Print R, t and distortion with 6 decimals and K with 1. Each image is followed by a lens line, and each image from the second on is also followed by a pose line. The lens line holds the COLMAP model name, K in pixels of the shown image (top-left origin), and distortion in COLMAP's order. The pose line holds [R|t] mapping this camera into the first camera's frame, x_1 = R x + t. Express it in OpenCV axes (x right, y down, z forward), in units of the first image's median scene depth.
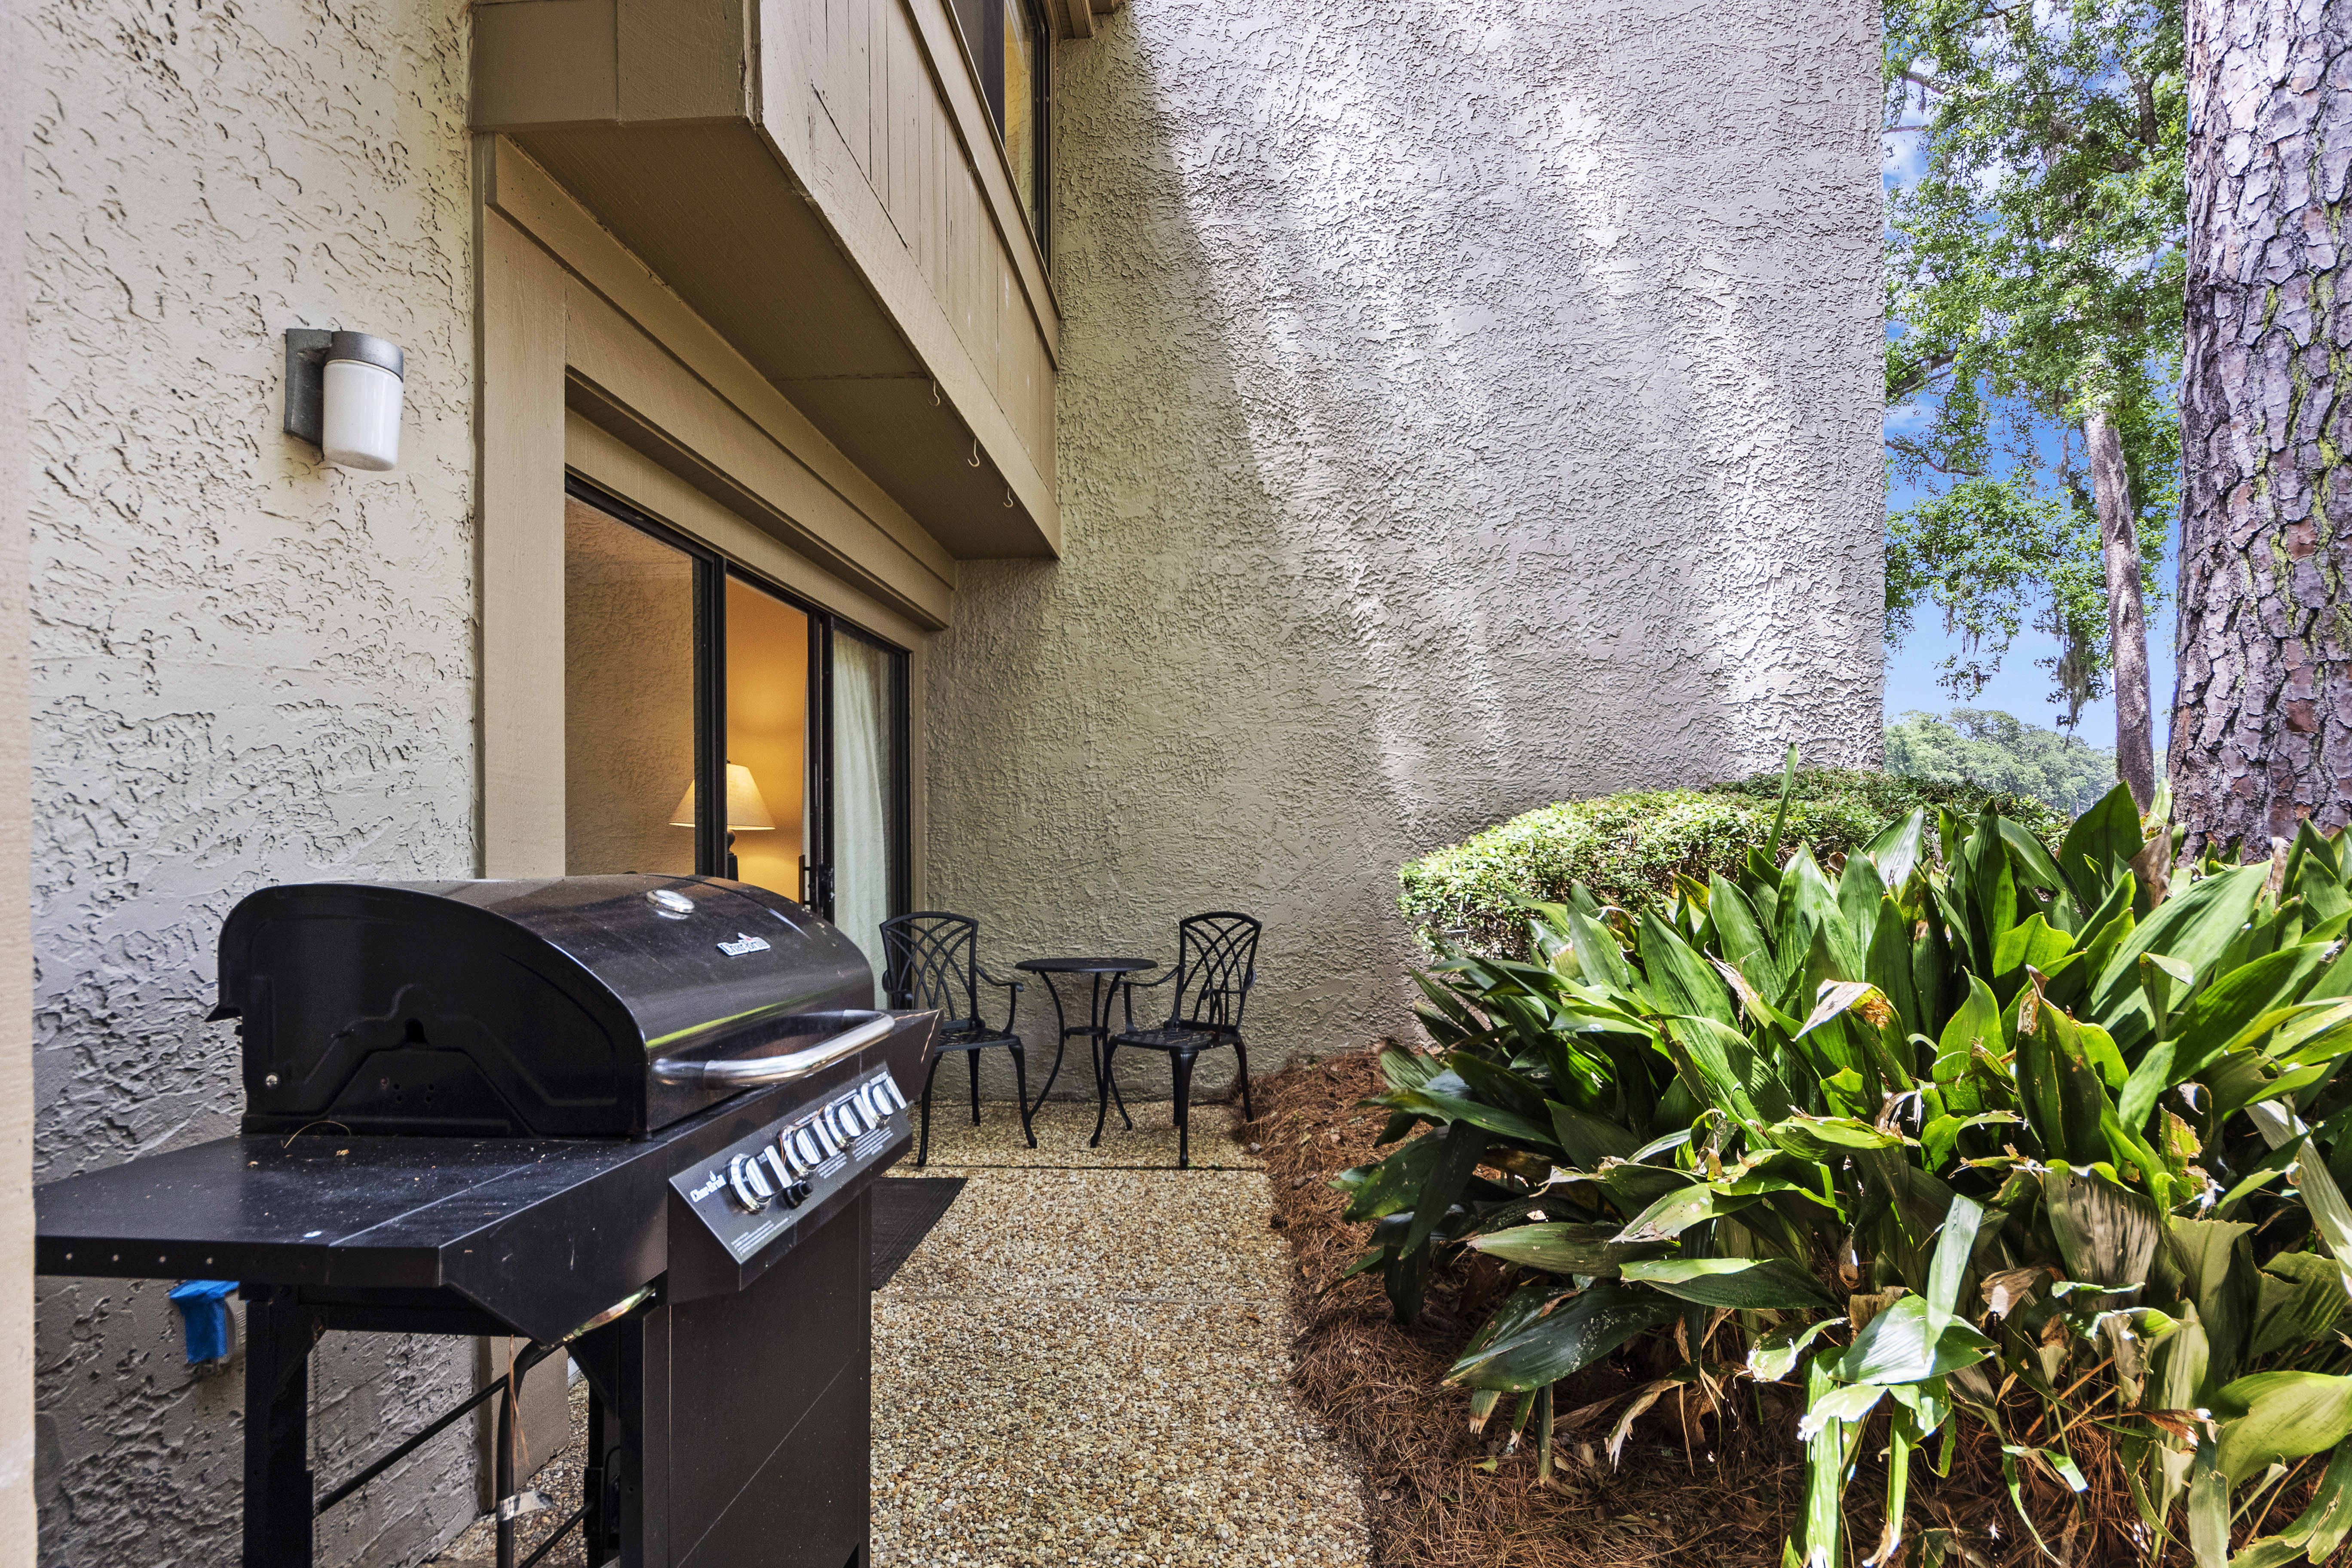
lens RADIAL K [[1091.6, 0, 1170.1], [0, 1091.6, 826.6], [0, 0, 1]] dist [0.008704, -0.000708]
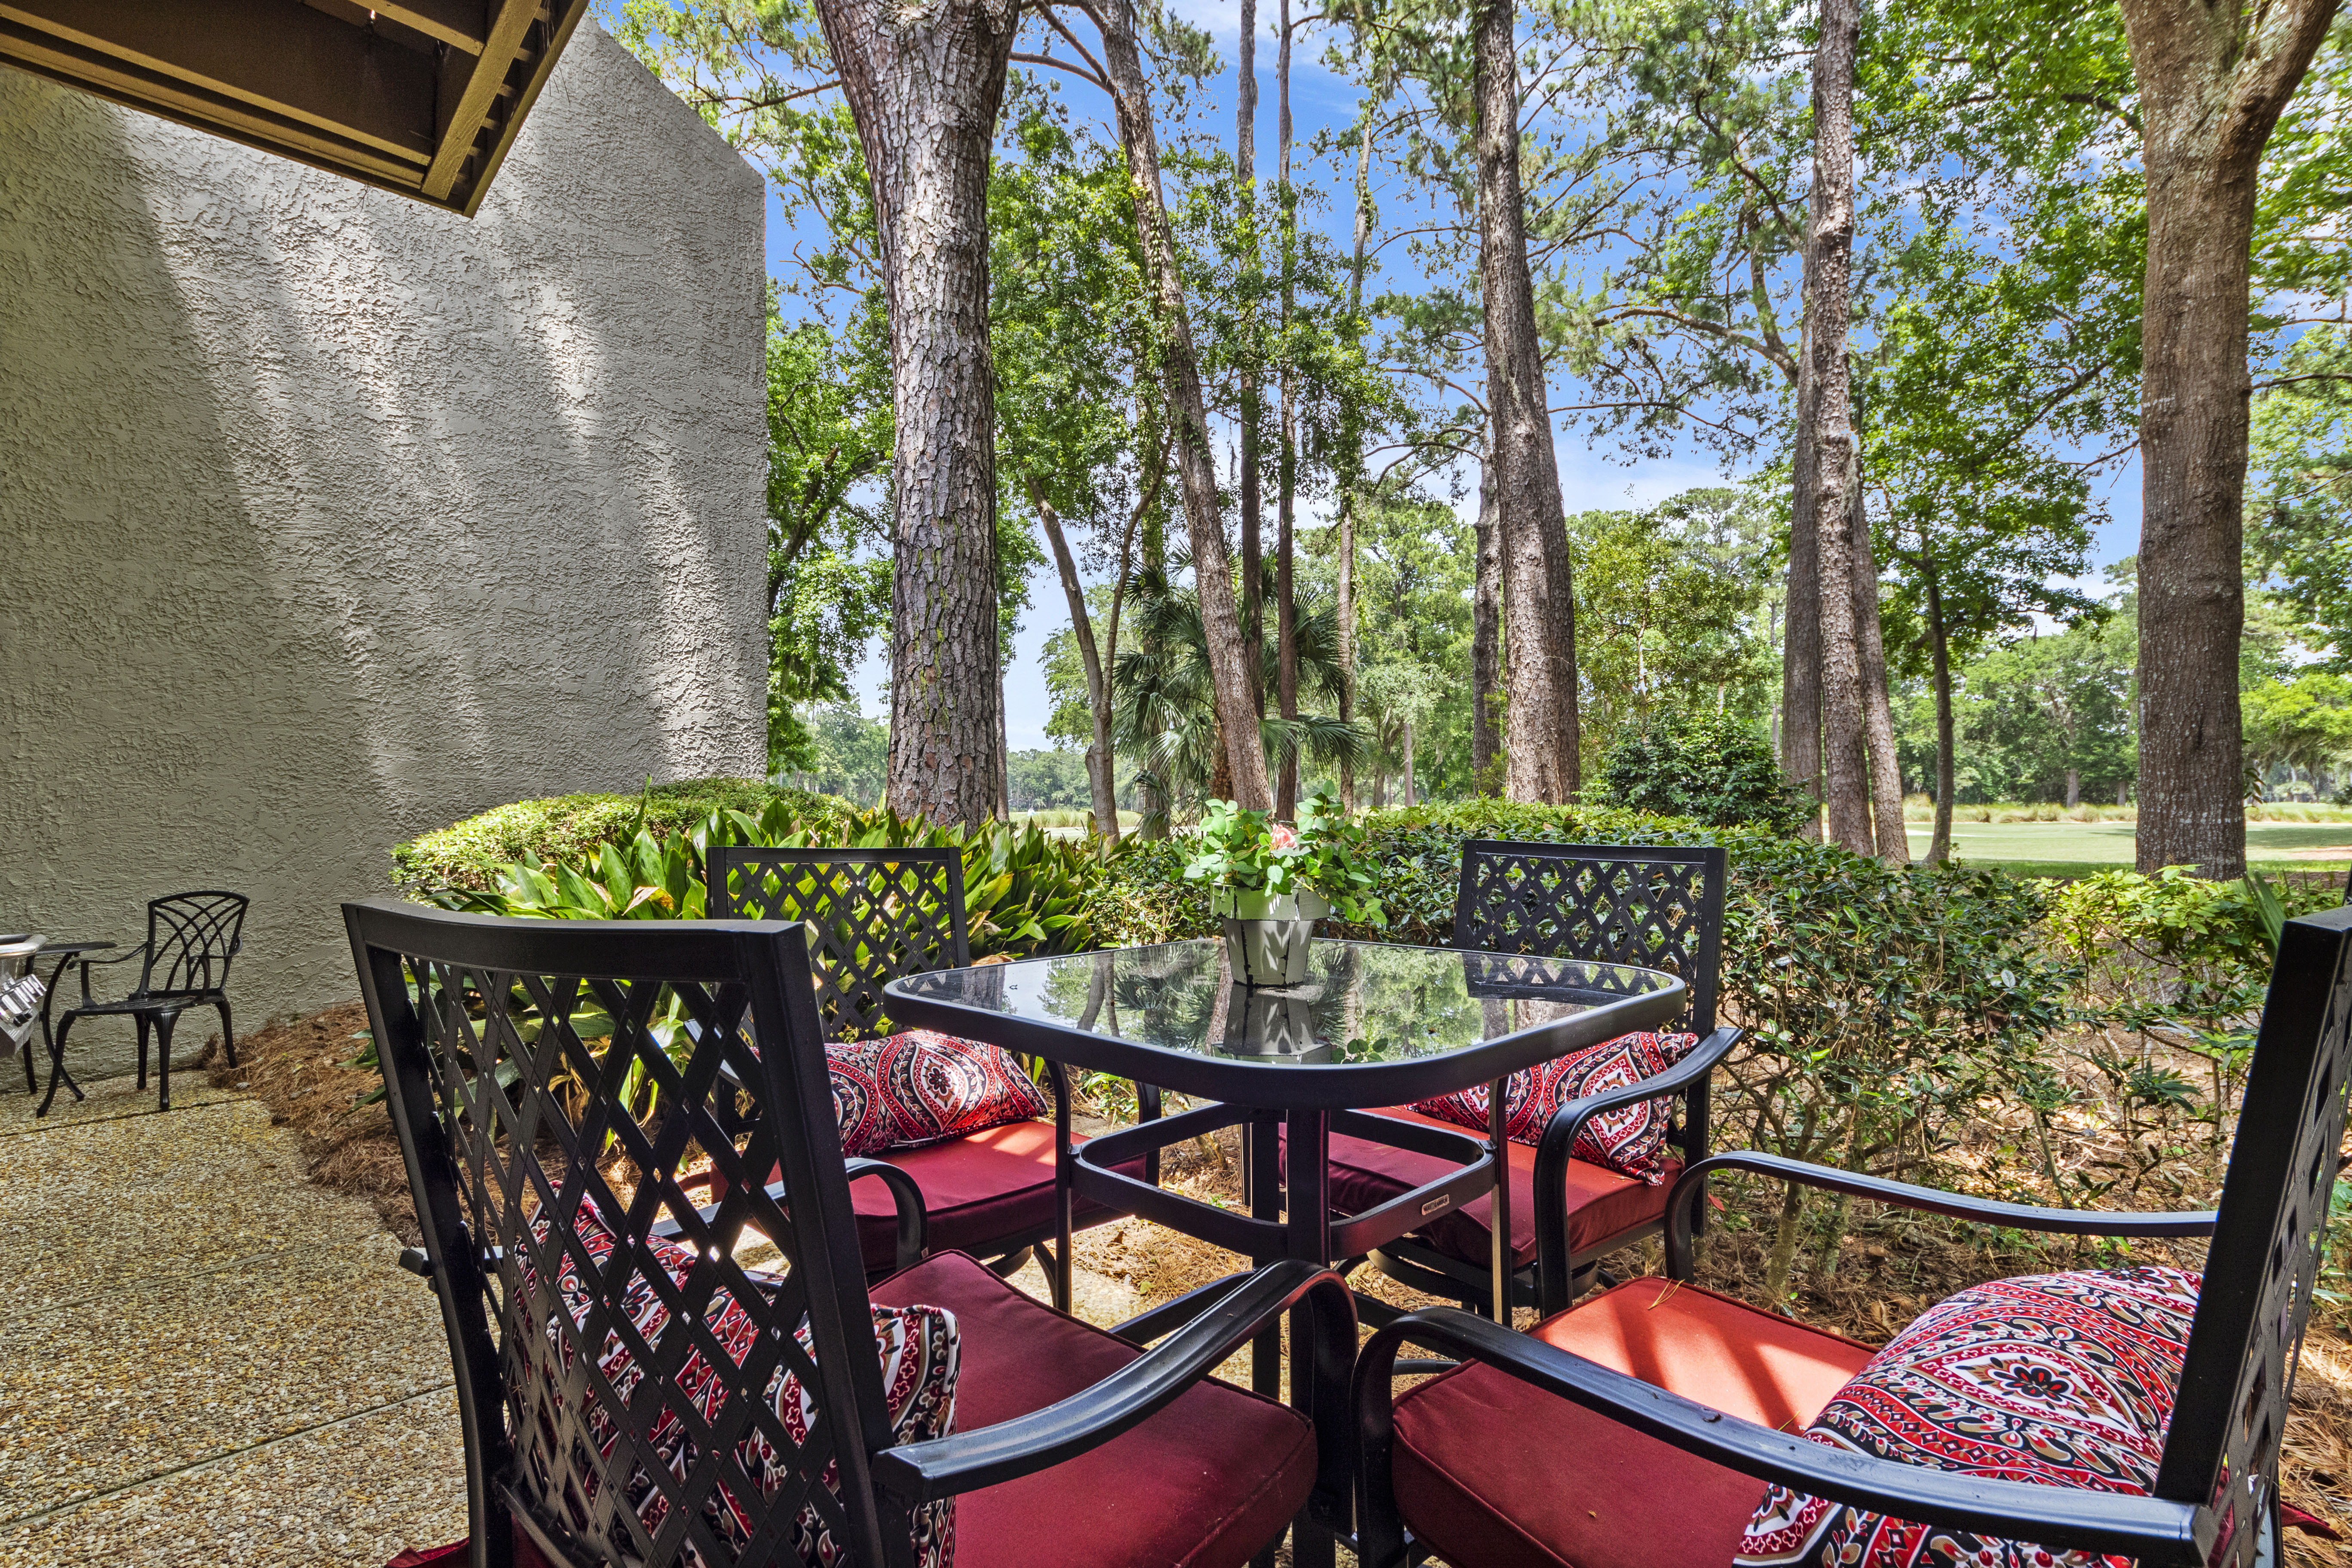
lens RADIAL K [[1096.2, 0, 1214.2], [0, 1096.2, 790.1], [0, 0, 1]] dist [-0.002076, -0.000502]
pose [[0.647598, 0.014197, 0.761850, -0.129682], [-0.000052, 0.999827, -0.018587, -0.005757], [-0.761982, 0.011997, 0.647487, -0.508920]]
